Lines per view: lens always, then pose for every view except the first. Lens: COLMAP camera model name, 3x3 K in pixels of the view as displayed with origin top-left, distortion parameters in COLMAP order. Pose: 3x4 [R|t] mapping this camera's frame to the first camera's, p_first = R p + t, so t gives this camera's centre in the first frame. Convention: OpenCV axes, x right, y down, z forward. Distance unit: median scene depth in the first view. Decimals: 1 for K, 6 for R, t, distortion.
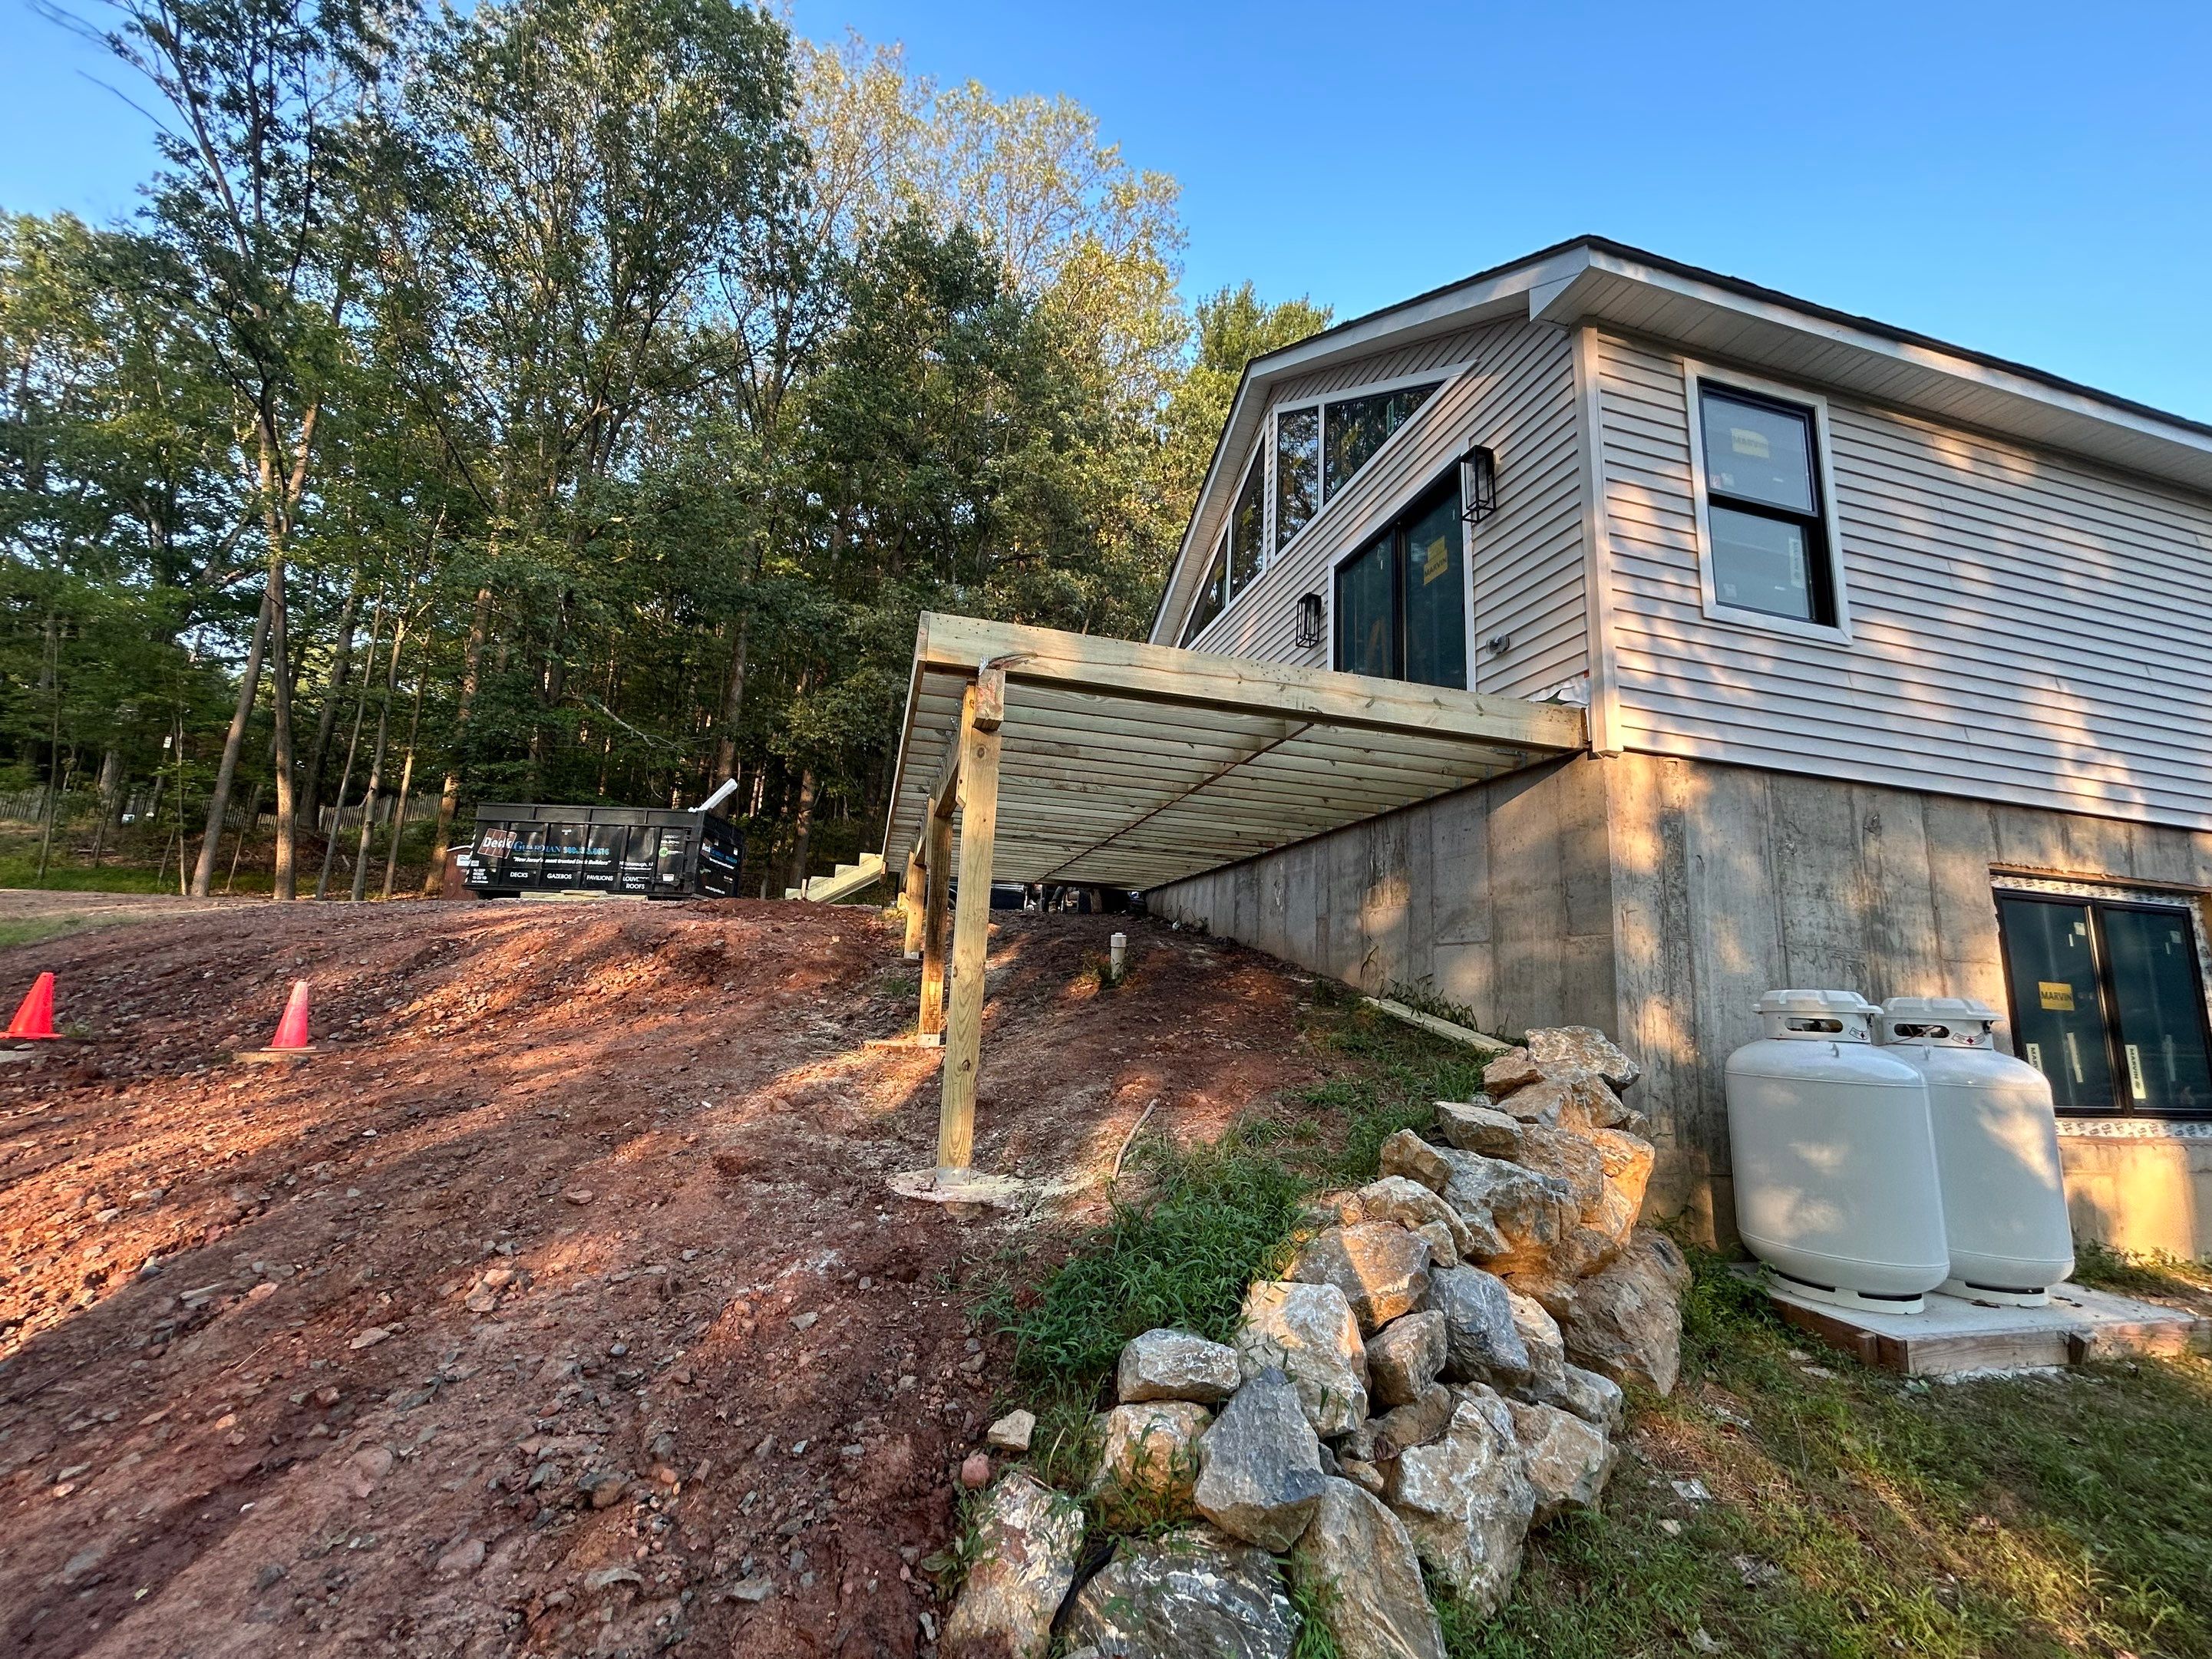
lens RADIAL K [[890.7, 0, 1101.7], [0, 890.7, 828.3], [0, 0, 1]] dist [-0.000777, 0.000664]
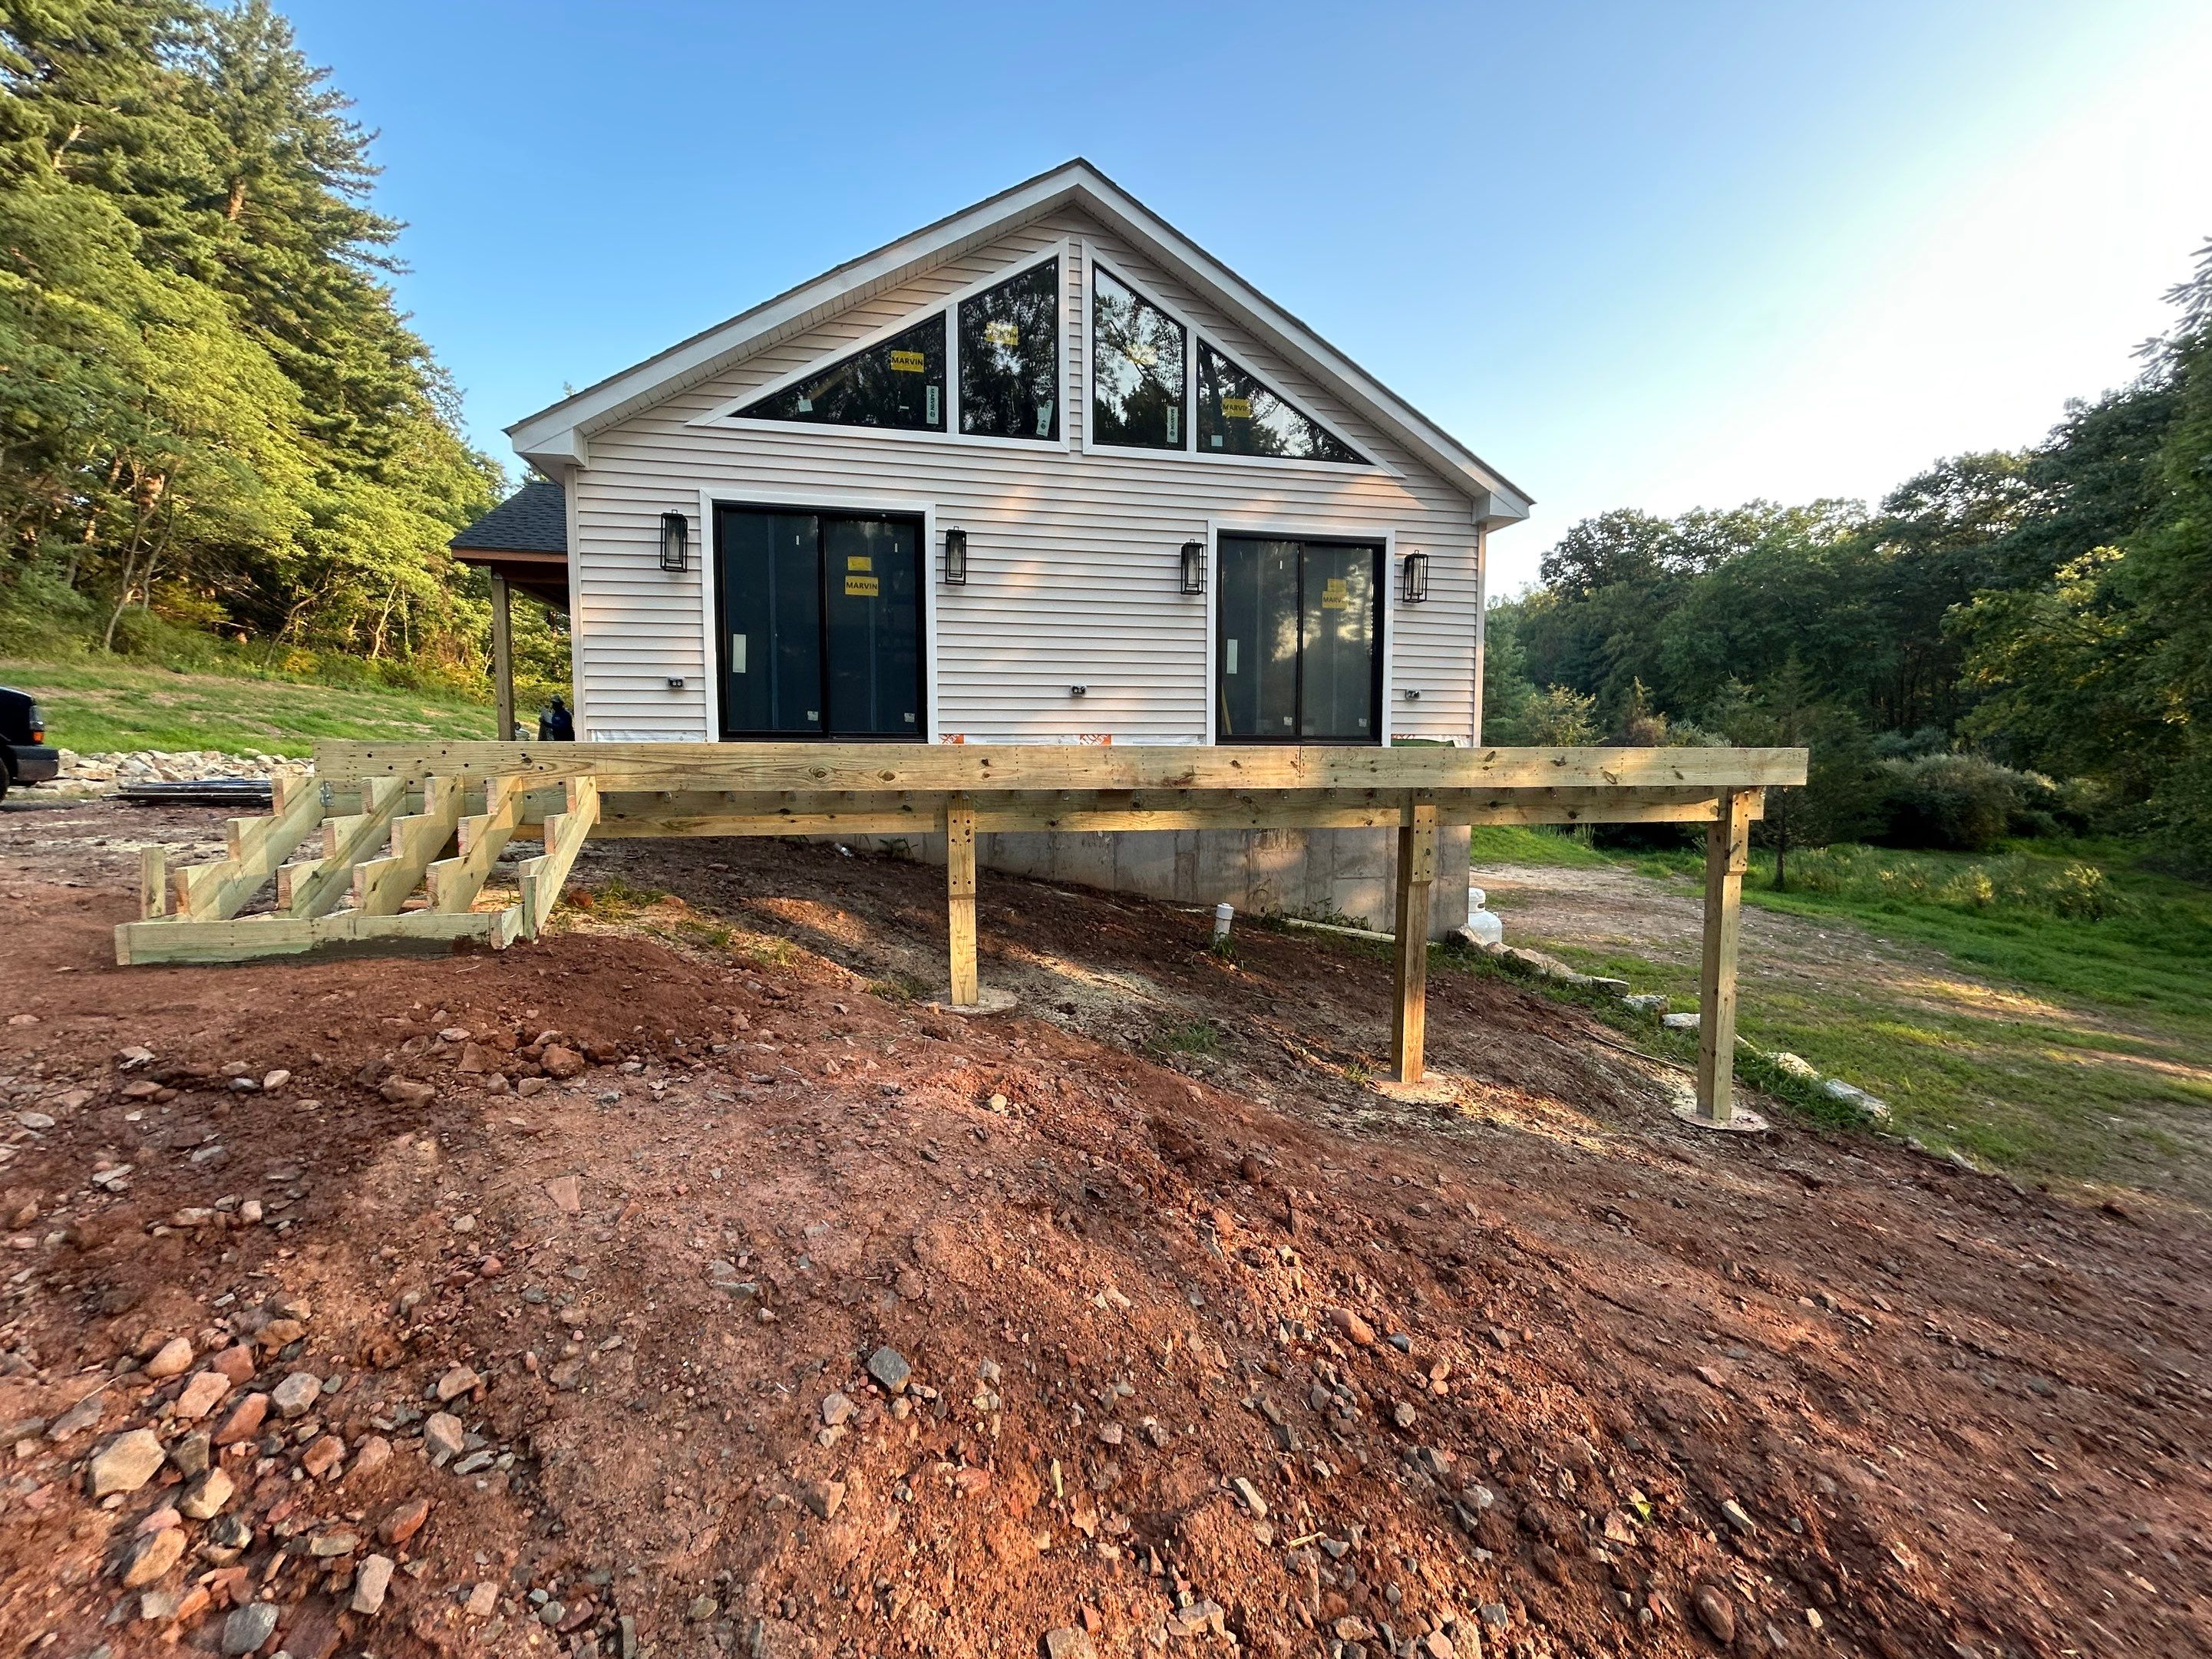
lens RADIAL K [[888.1, 0, 1103.2], [0, 888.1, 830.4], [0, 0, 1]] dist [0.001909, -0.000656]
pose [[0.048647, -0.114486, 0.992233, -0.789524], [-0.177960, 0.976521, 0.121398, -0.041980], [-0.982835, -0.182483, 0.027131, 0.970835]]
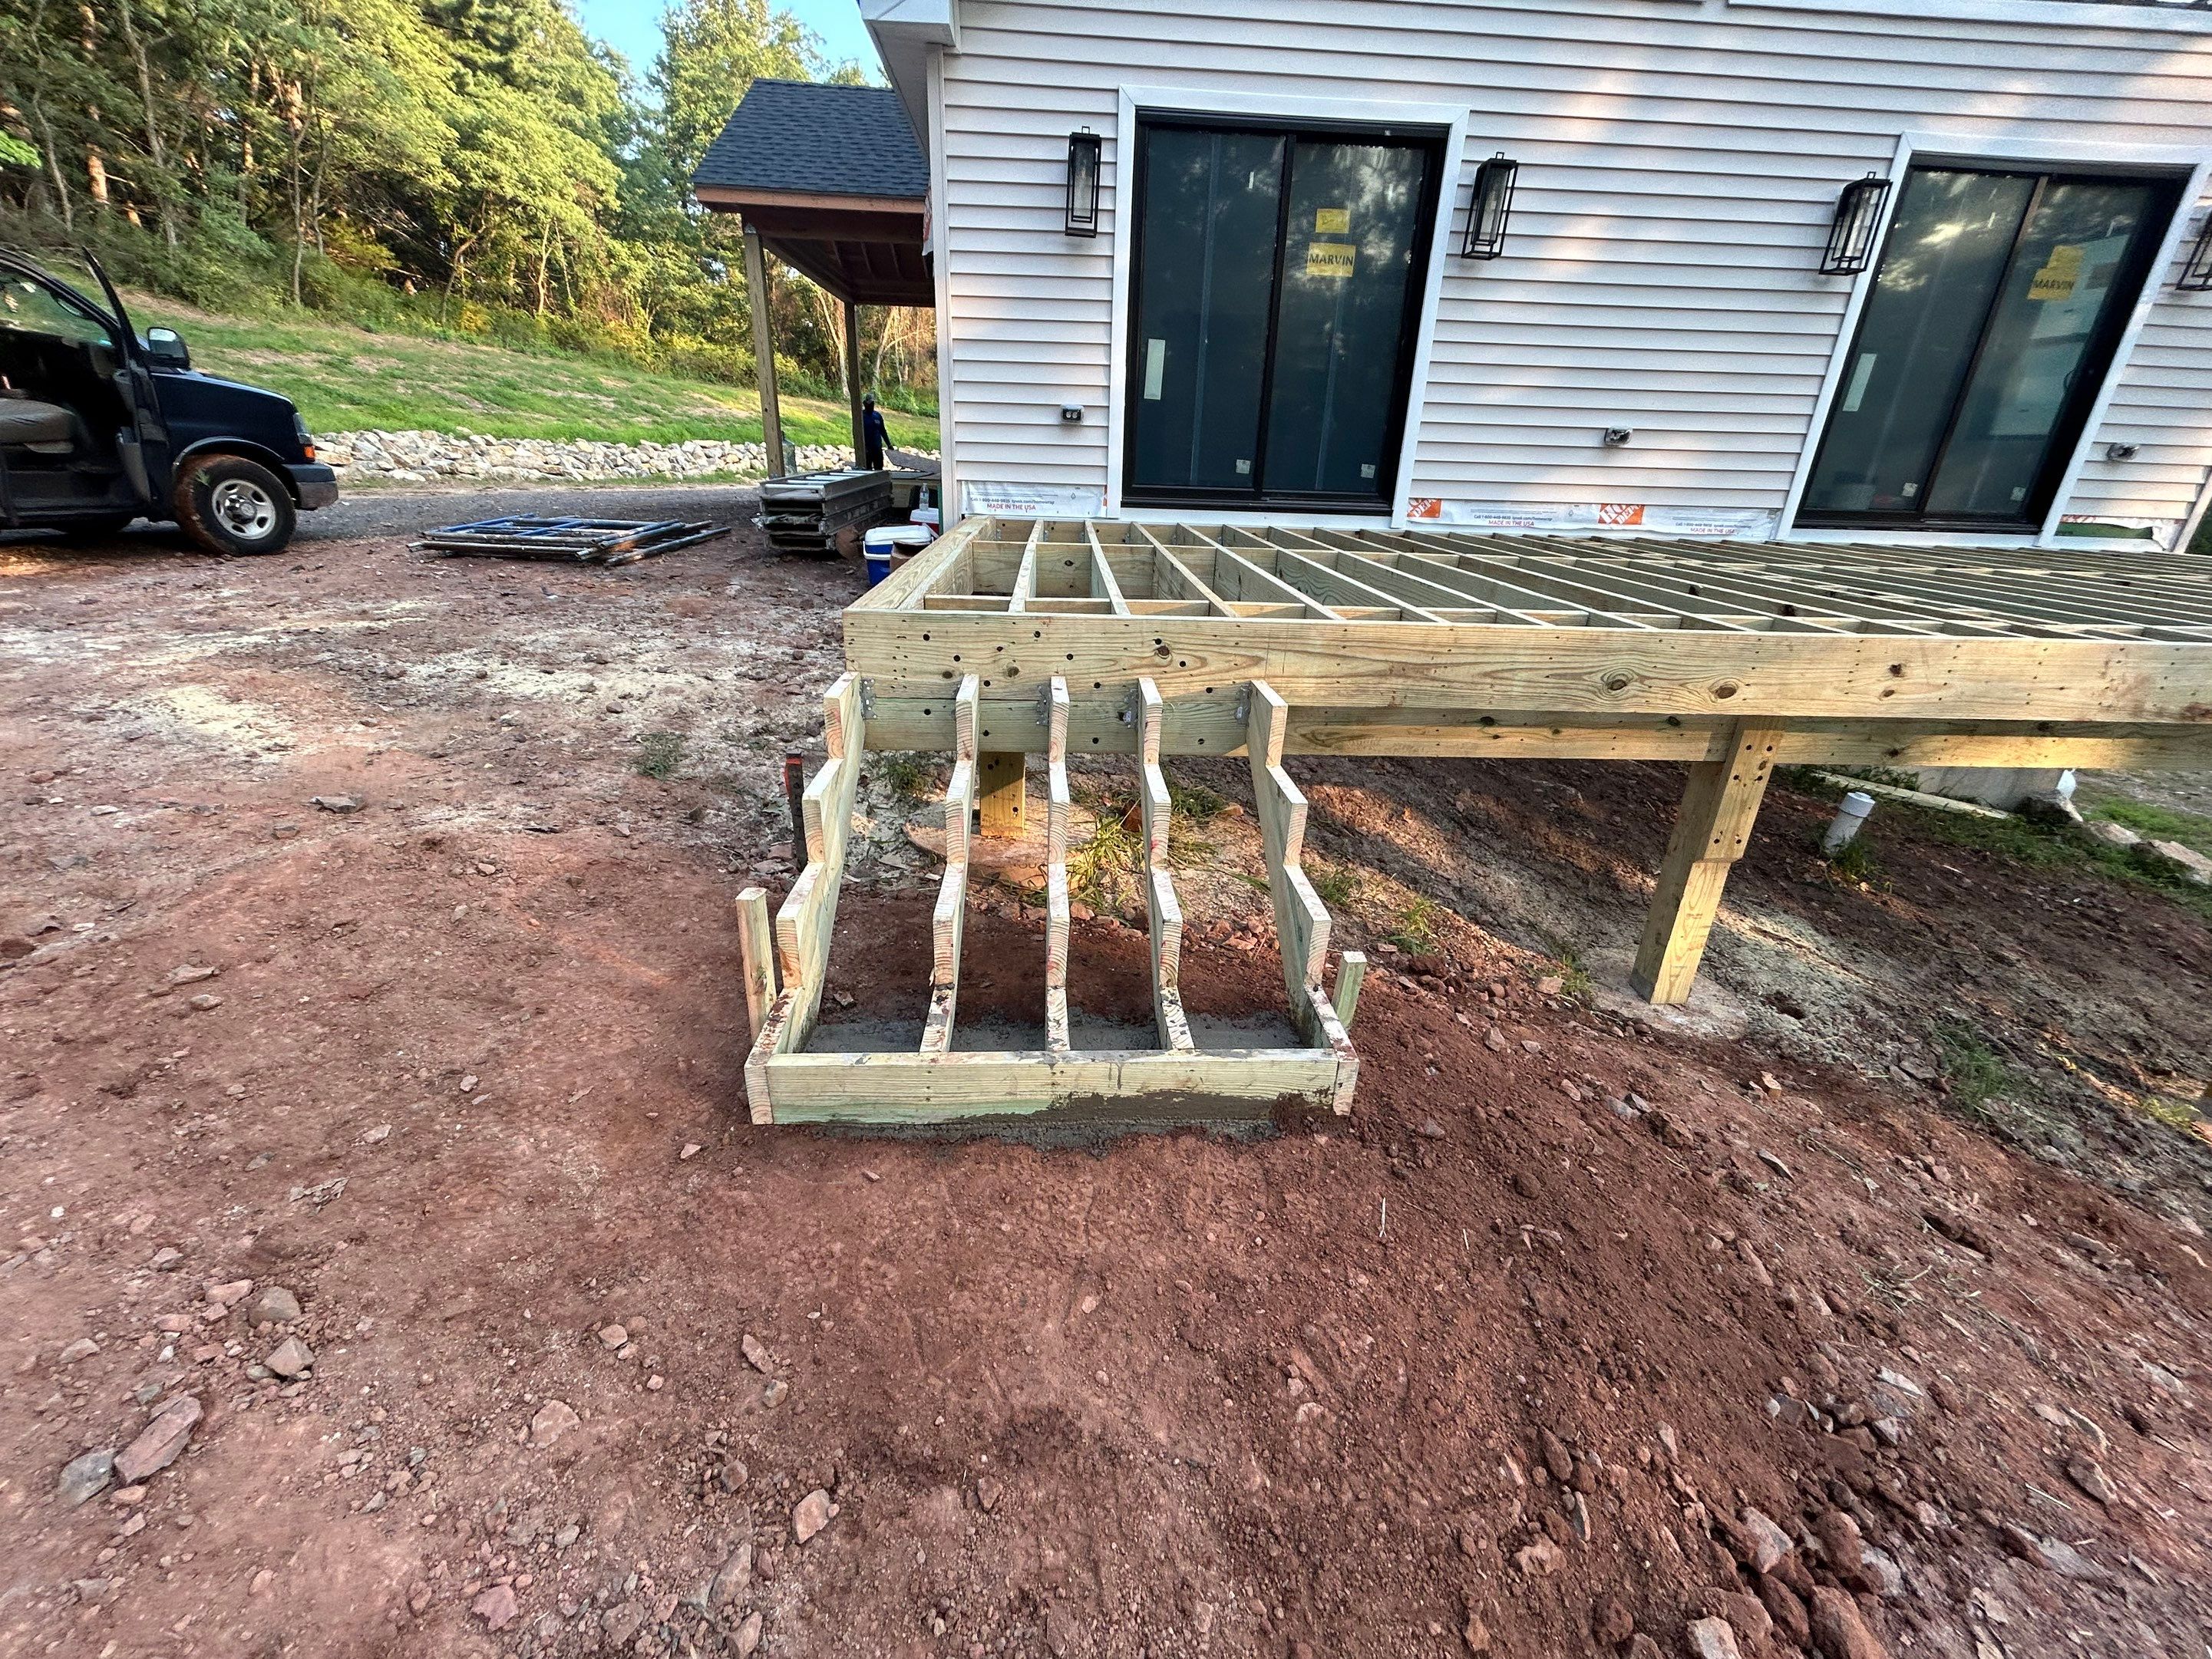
lens RADIAL K [[888.5, 0, 1106.0], [0, 888.5, 829.5], [0, 0, 1]] dist [-0.003555, 0.001361]
pose [[0.204921, -0.421968, 0.883148, -0.597189], [-0.199361, 0.865387, 0.459740, -0.042617], [-0.958260, -0.270276, 0.093212, 1.278266]]
